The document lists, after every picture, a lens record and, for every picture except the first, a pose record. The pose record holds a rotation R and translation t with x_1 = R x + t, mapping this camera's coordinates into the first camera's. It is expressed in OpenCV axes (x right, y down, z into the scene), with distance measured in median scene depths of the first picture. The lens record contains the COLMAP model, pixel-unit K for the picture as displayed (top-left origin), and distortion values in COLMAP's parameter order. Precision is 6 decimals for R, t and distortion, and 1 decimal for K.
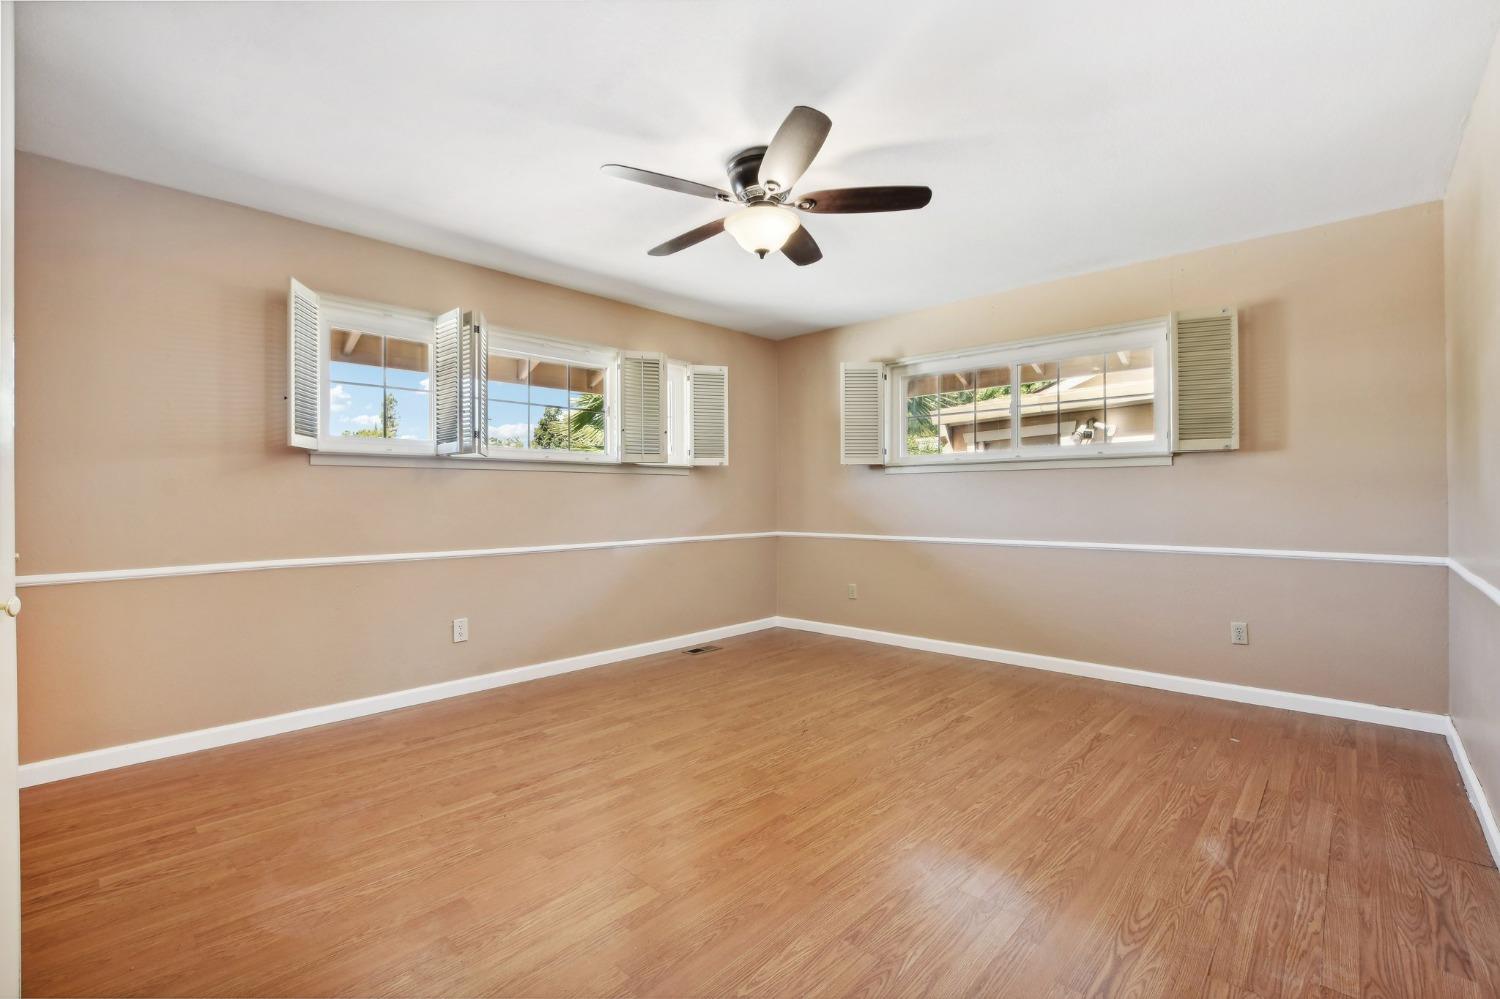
lens RADIAL K [[658.5, 0, 750.0], [0, 658.5, 499.5], [0, 0, 1]] dist [-0.024176, -0.000042]
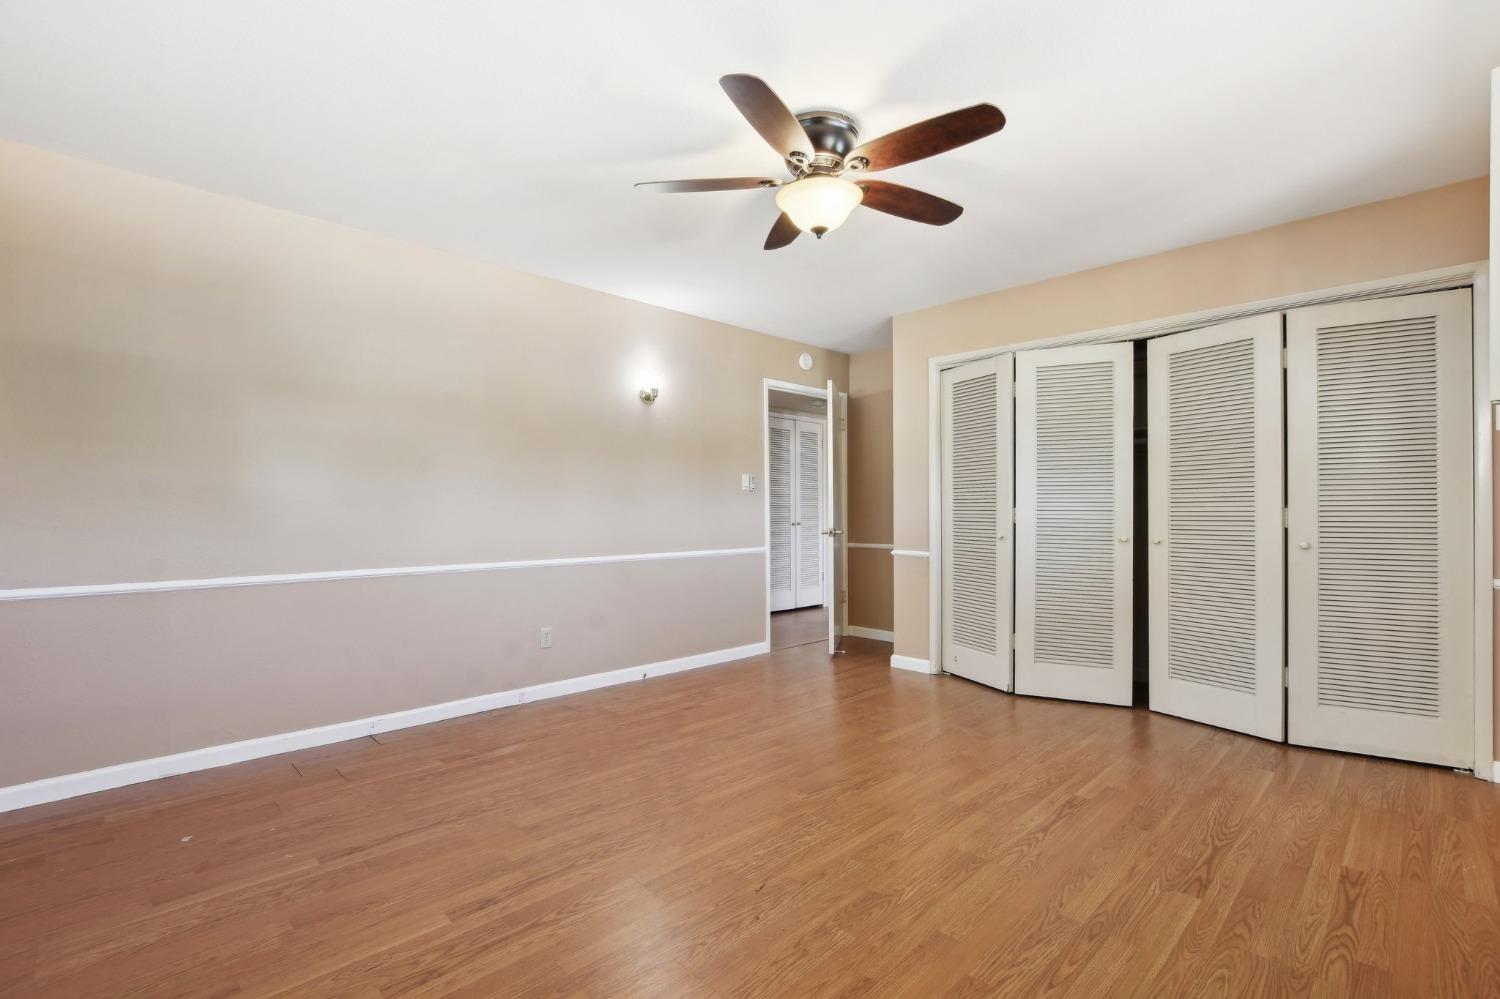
lens RADIAL K [[678.9, 0, 750.5], [0, 678.9, 520.0], [0, 0, 1]] dist [-0.038410, 0.000337]
pose [[-0.999247, 0.006014, 0.038344, 0.073025], [0.006615, 0.999857, 0.015561, -0.002207], [-0.038245, 0.015802, -0.999143, 1.785078]]
